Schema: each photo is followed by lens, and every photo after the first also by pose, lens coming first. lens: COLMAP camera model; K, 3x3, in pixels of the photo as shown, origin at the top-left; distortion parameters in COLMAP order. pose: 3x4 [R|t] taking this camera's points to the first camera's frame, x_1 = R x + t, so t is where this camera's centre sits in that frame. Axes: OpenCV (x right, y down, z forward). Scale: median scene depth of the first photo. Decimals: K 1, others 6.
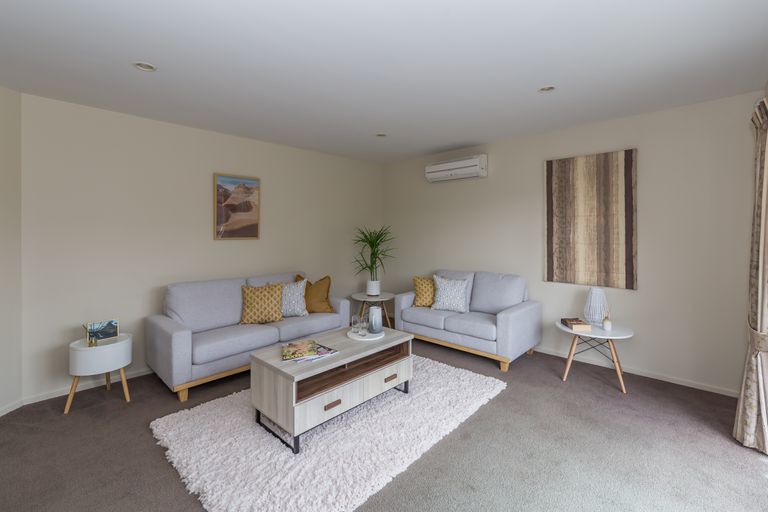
lens RADIAL K [[341.4, 0, 384.4], [0, 341.4, 232.0], [0, 0, 1]] dist [0.017313, 0.000118]
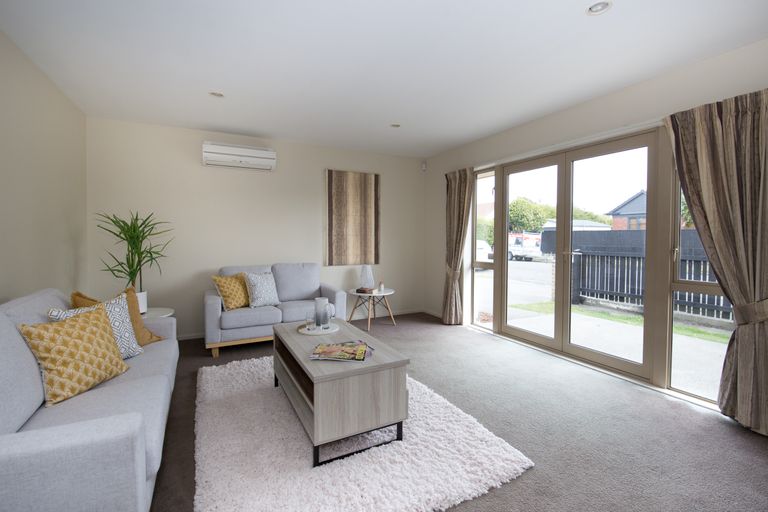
lens RADIAL K [[335.3, 0, 385.7], [0, 335.3, 246.4], [0, 0, 1]] dist [-0.000514, 0.000100]
pose [[0.346323, -0.024470, 0.937796, -0.625602], [-0.001189, 0.999648, 0.026523, 0.041003], [-0.938114, -0.010300, 0.346172, 0.391513]]
